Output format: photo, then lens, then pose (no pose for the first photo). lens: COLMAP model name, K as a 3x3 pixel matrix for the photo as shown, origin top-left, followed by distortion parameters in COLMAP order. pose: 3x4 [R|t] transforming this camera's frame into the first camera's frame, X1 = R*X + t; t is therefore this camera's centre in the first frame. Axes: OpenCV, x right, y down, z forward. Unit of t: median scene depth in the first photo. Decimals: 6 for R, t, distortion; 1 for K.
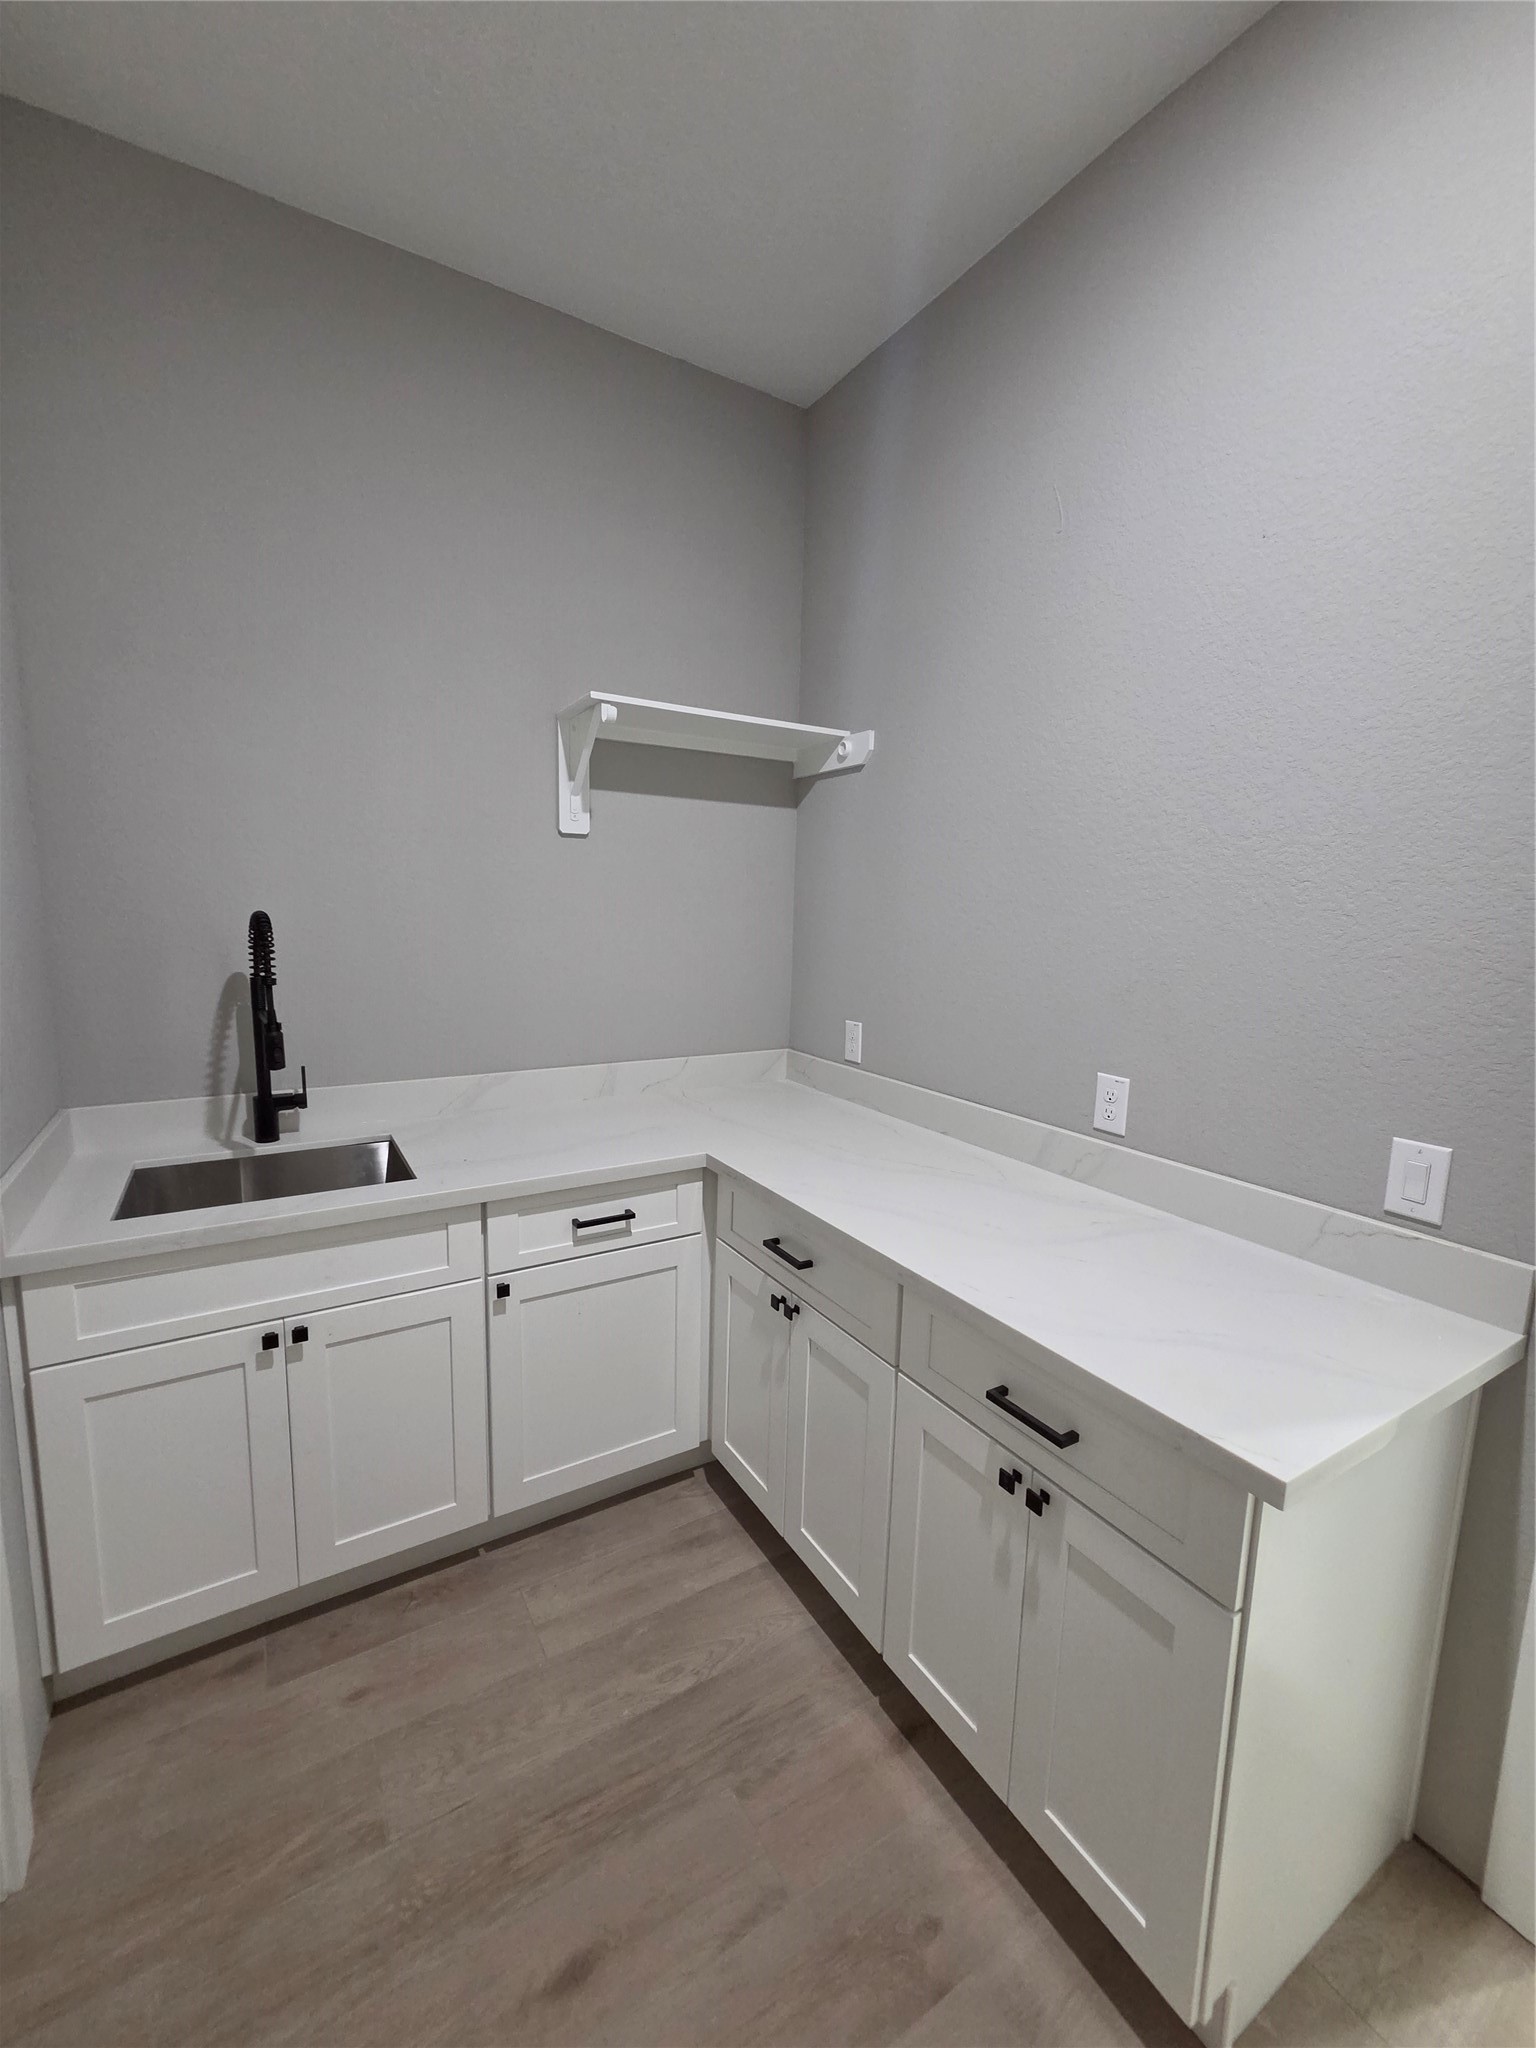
lens RADIAL K [[845.0, 0, 765.0], [0, 845.0, 1033.5], [0, 0, 1]] dist [0.002512, 0.002142]
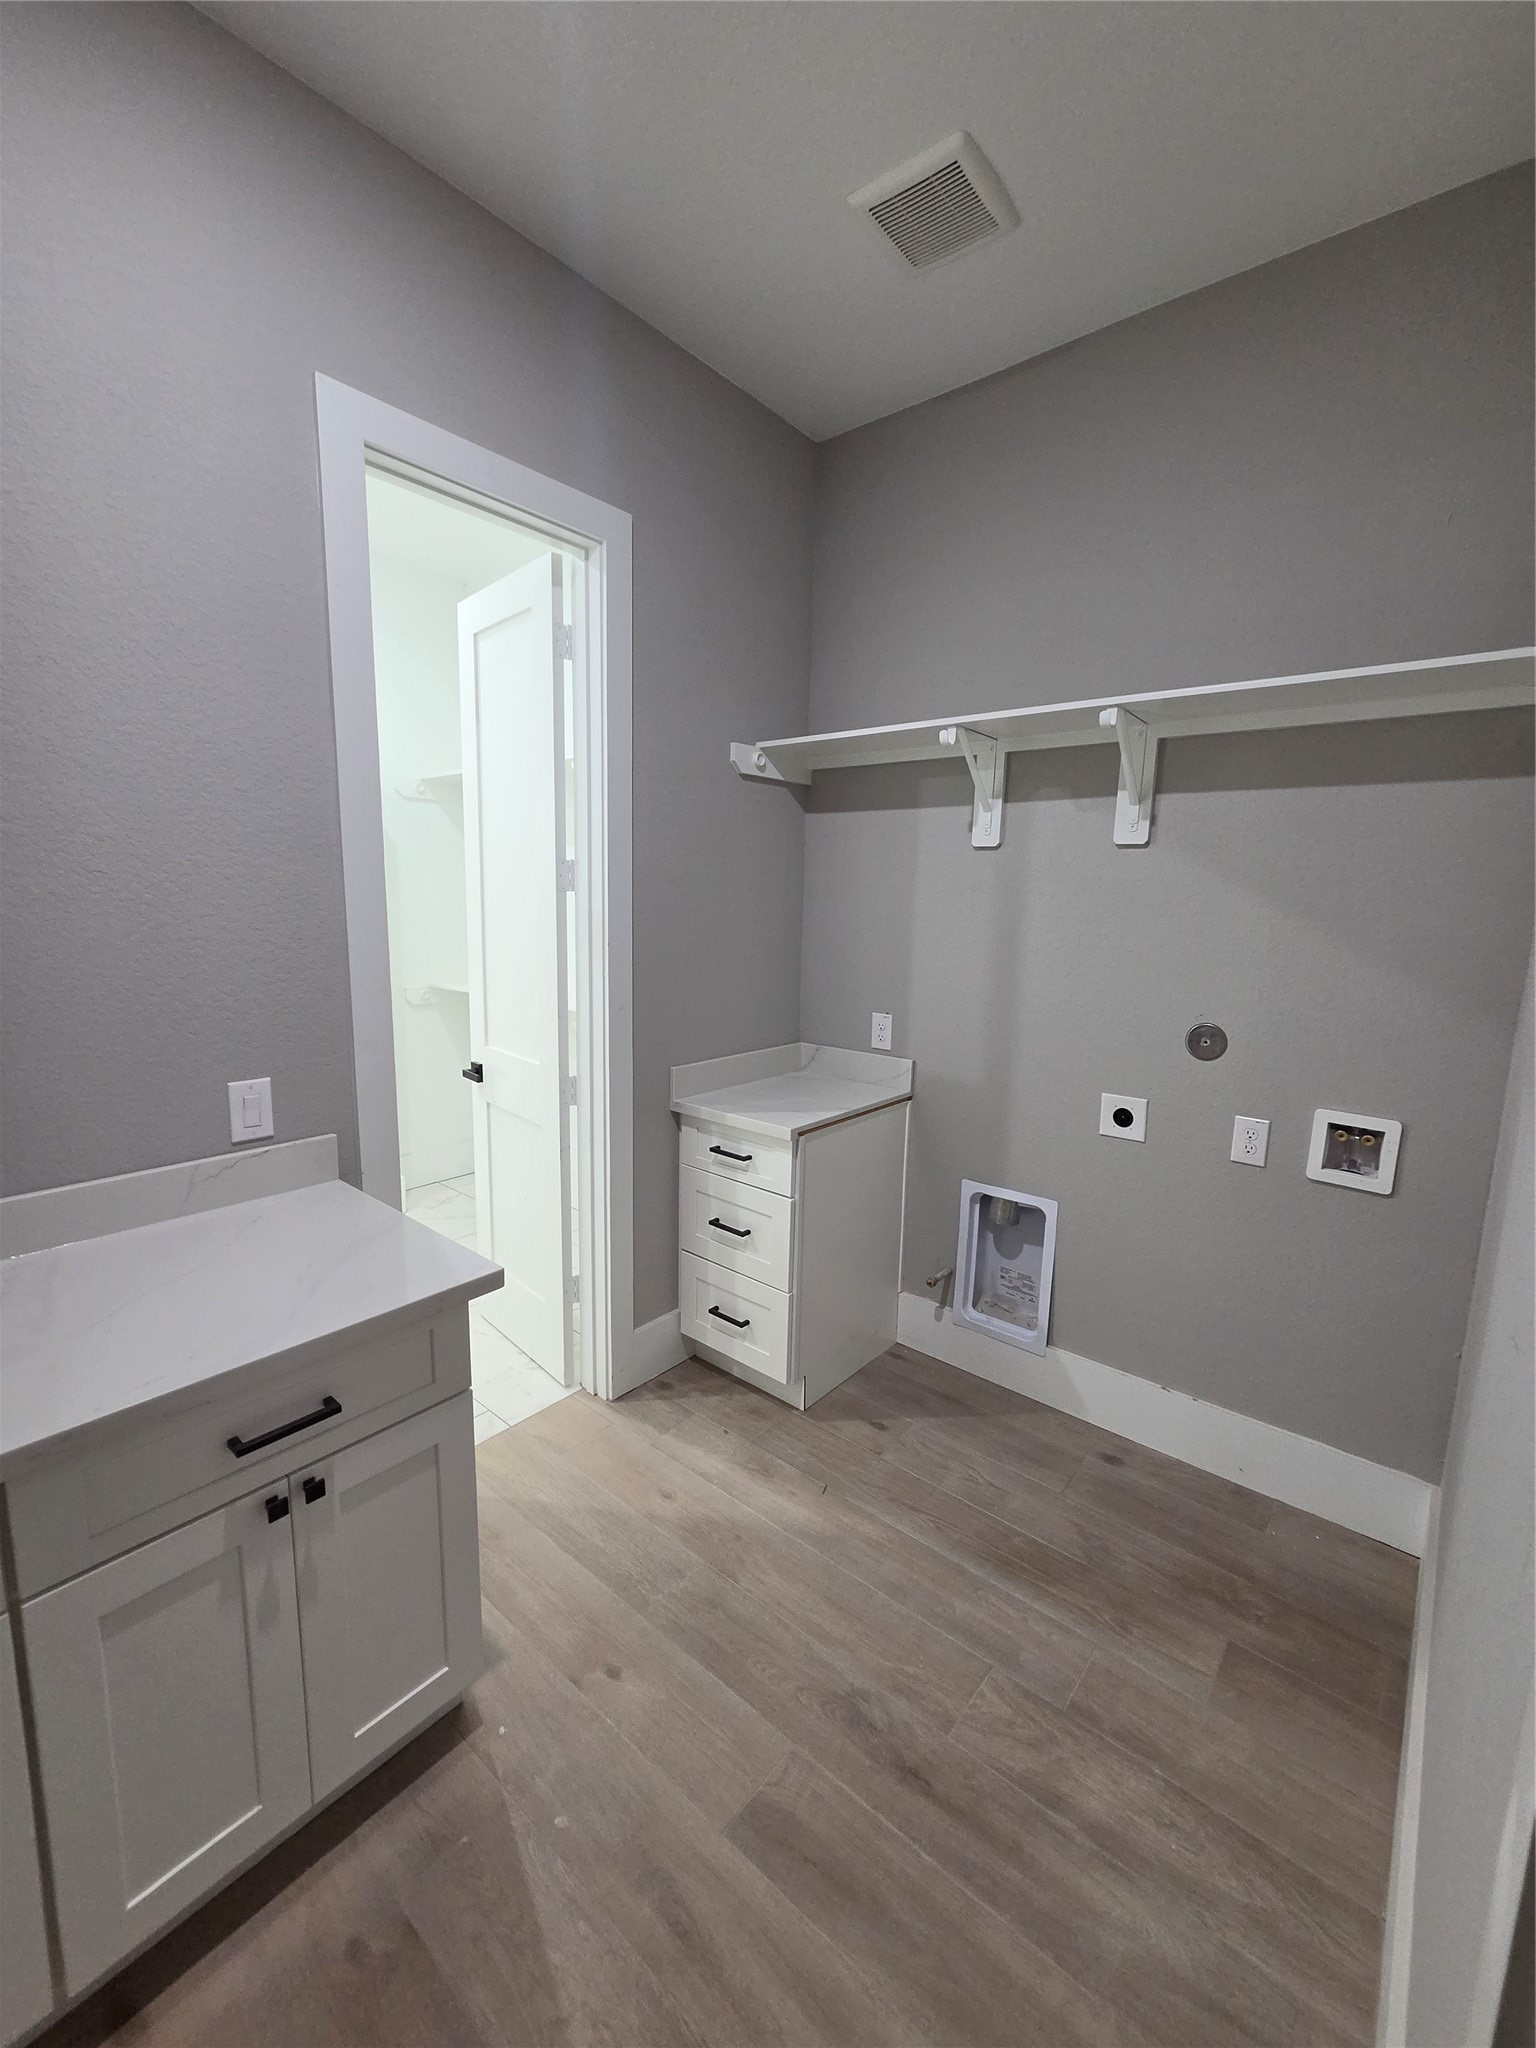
lens RADIAL K [[845.0, 0, 764.8], [0, 845.0, 1017.1], [0, 0, 1]] dist [0.002512, 0.002142]
pose [[-0.321221, -0.180156, 0.929710, -0.678494], [0.101139, 0.969597, 0.222829, -0.178217], [-0.941588, 0.165607, -0.293234, 0.650345]]
